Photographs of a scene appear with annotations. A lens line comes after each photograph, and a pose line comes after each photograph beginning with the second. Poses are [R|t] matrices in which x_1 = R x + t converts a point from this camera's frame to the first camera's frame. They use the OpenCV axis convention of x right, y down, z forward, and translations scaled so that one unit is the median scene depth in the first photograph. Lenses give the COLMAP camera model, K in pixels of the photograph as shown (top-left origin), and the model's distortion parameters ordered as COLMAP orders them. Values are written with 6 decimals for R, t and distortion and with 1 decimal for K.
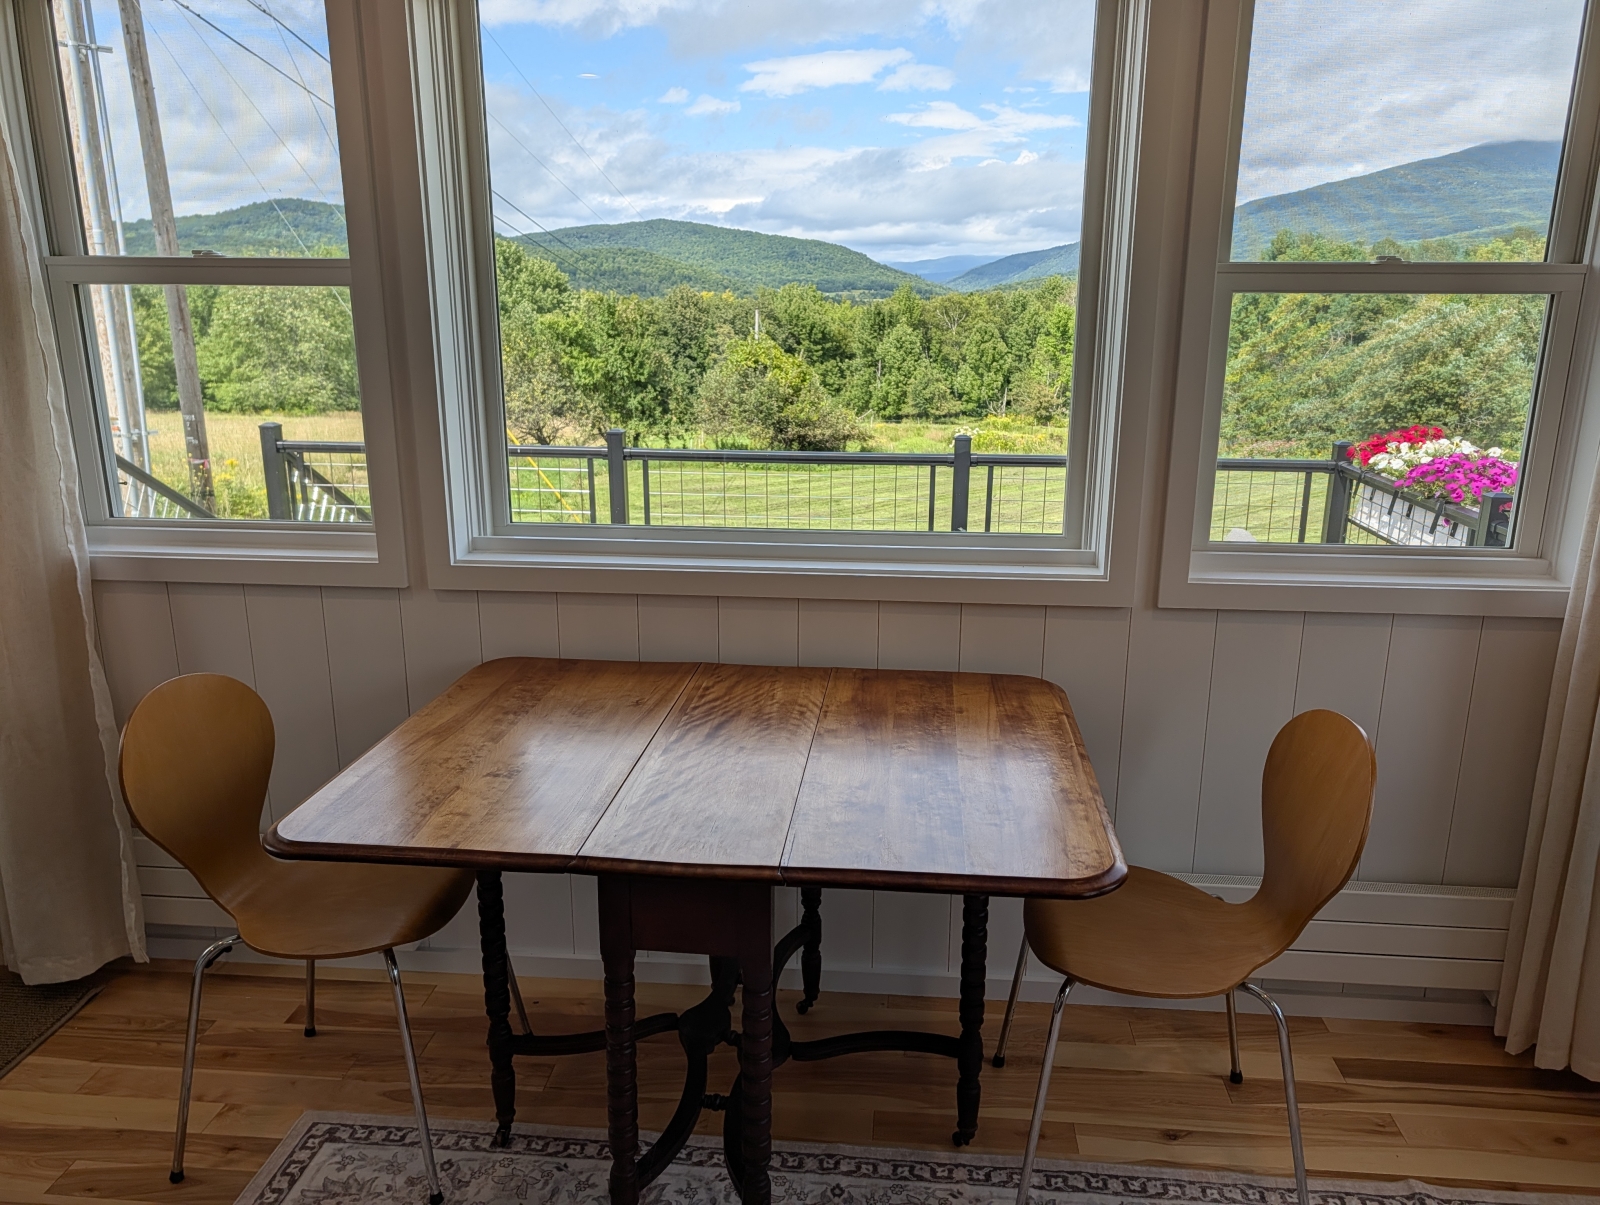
lens RADIAL K [[1121.2, 0, 800.0], [0, 1121.2, 602.5], [0, 0, 1]] dist [-0.002089, -0.003936]
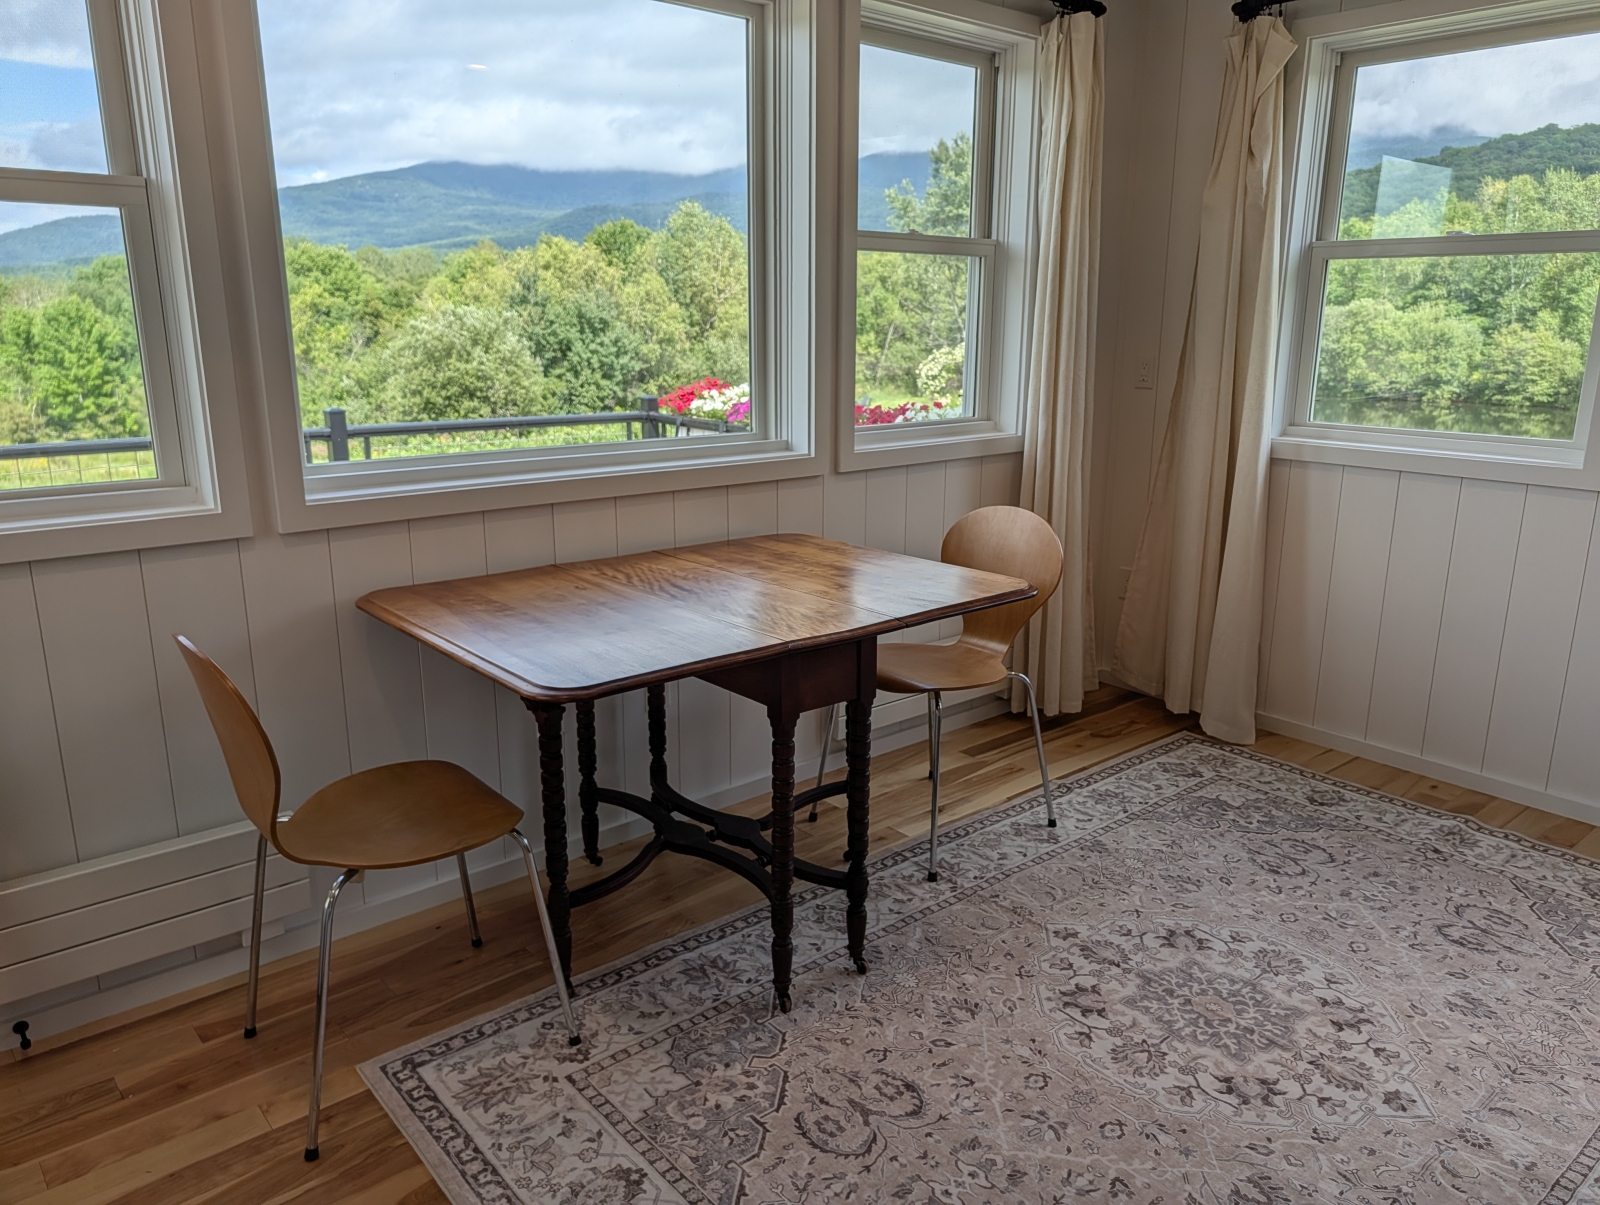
lens RADIAL K [[1132.2, 0, 800.0], [0, 1132.2, 602.5], [0, 0, 1]] dist [-0.004711, -0.001184]
pose [[0.702991, -0.172989, 0.689839, -0.710286], [0.175397, 0.982177, 0.067557, 0.058808], [-0.689231, 0.073504, 0.720804, 0.009038]]
